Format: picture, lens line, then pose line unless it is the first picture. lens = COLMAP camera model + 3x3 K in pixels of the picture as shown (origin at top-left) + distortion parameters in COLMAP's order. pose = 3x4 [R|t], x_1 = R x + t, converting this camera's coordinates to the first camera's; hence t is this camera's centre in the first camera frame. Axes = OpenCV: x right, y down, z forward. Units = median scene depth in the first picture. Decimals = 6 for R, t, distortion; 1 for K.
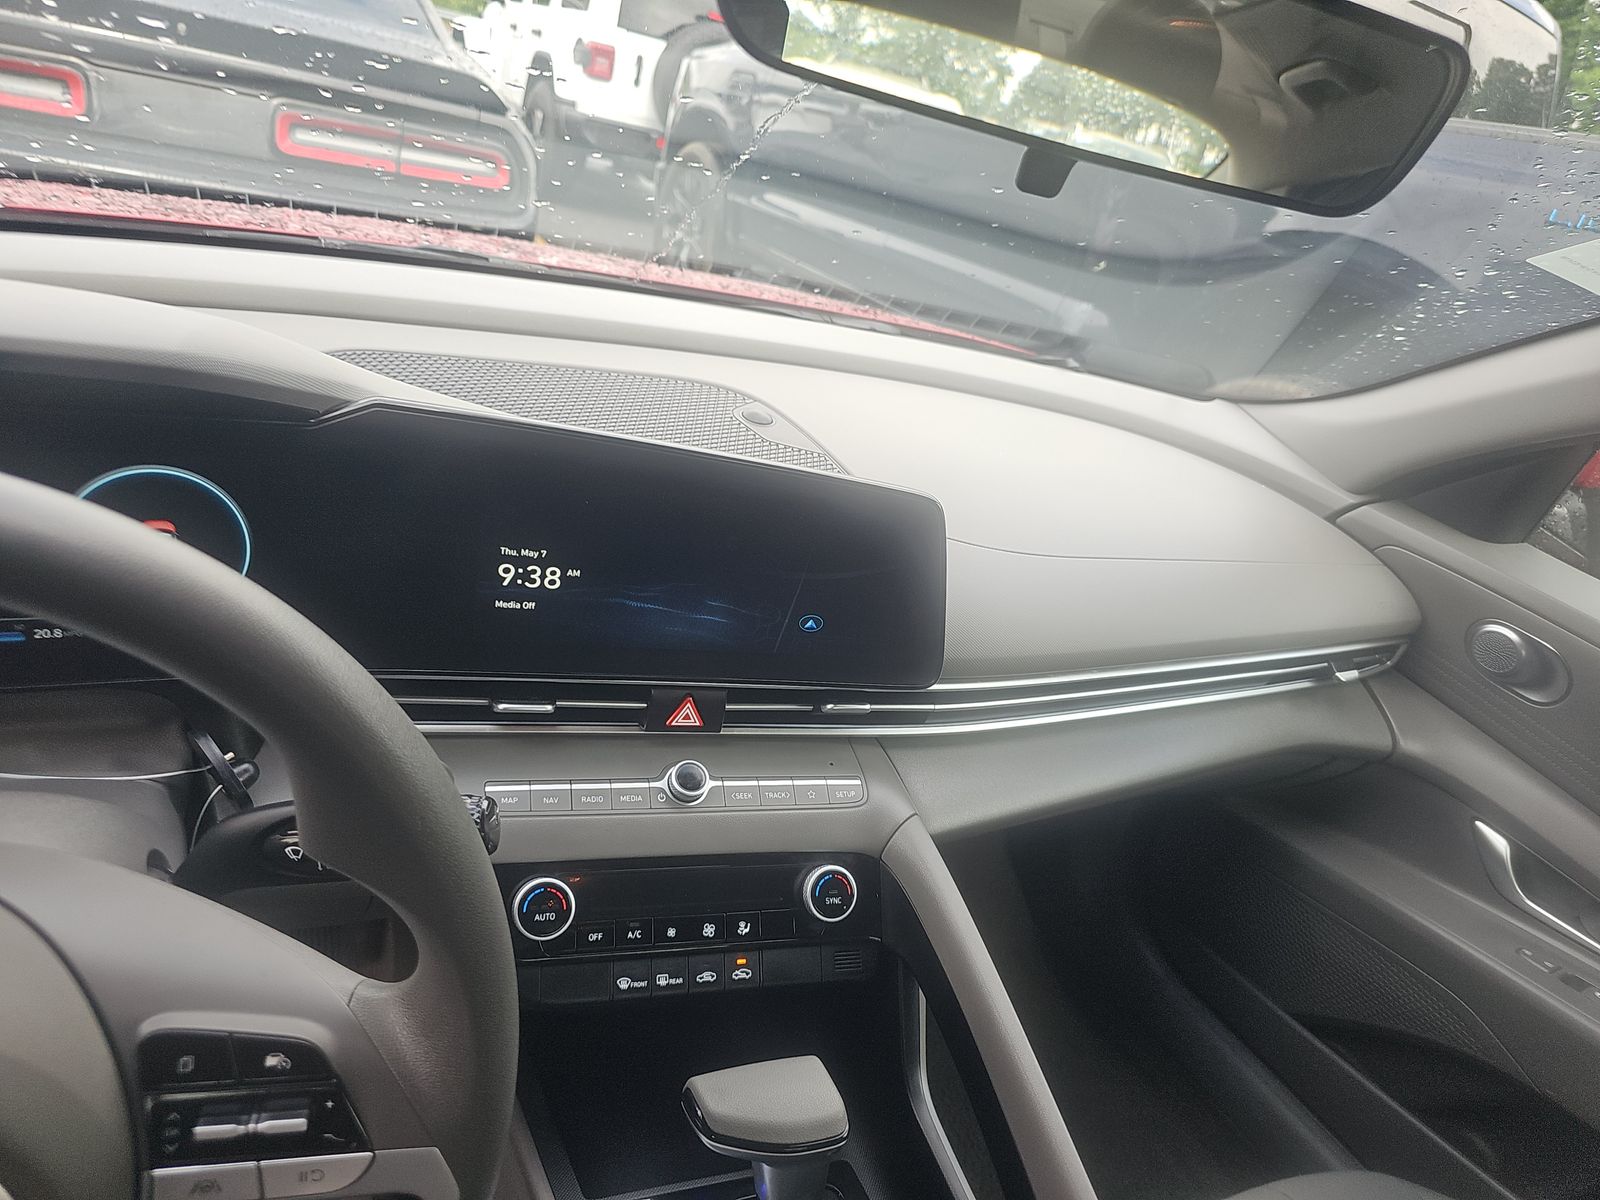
lens RADIAL K [[1066.9, 0, 793.1], [0, 1066.9, 609.2], [0, 0, 1]] dist [0.022826, -0.012978]
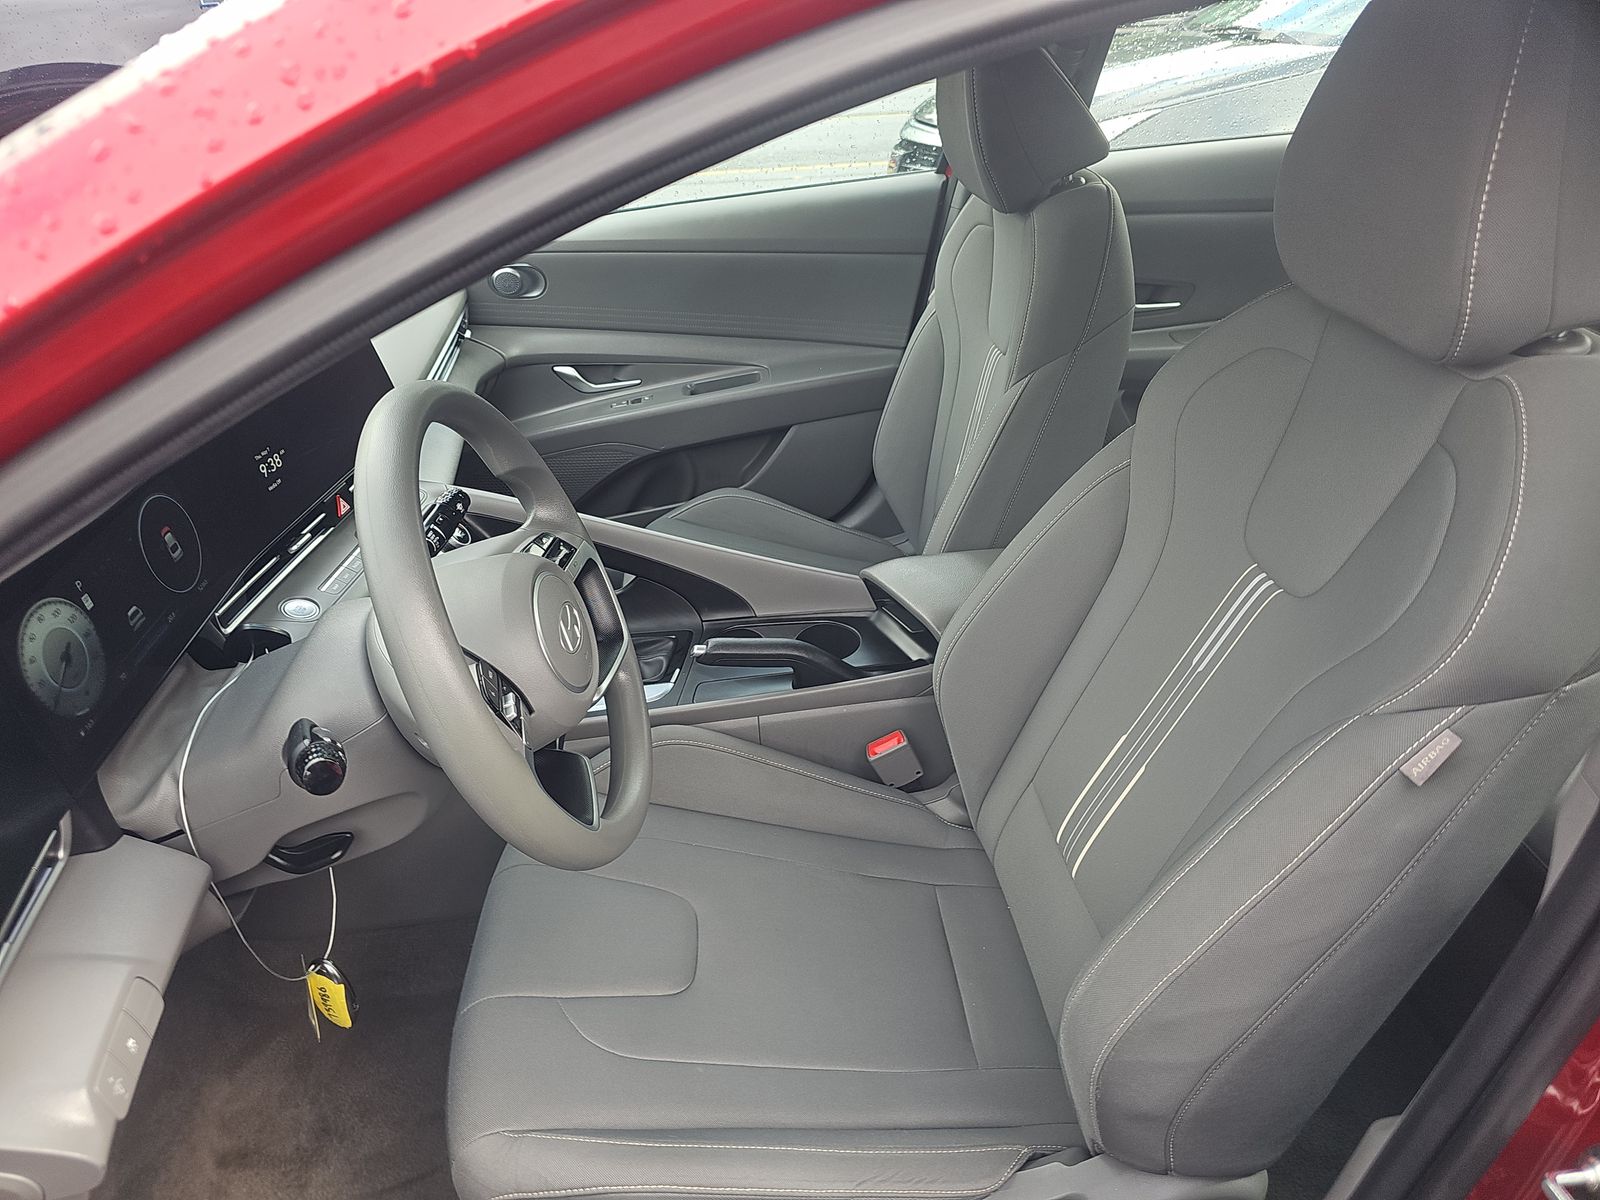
lens RADIAL K [[1066.9, 0, 797.5], [0, 1066.9, 598.0], [0, 0, 1]] dist [0.022826, -0.012978]
pose [[0.354628, -0.661333, 0.660968, -1.095416], [0.532122, 0.724015, 0.438916, -0.163138], [-0.768820, 0.196063, 0.608666, -0.582386]]
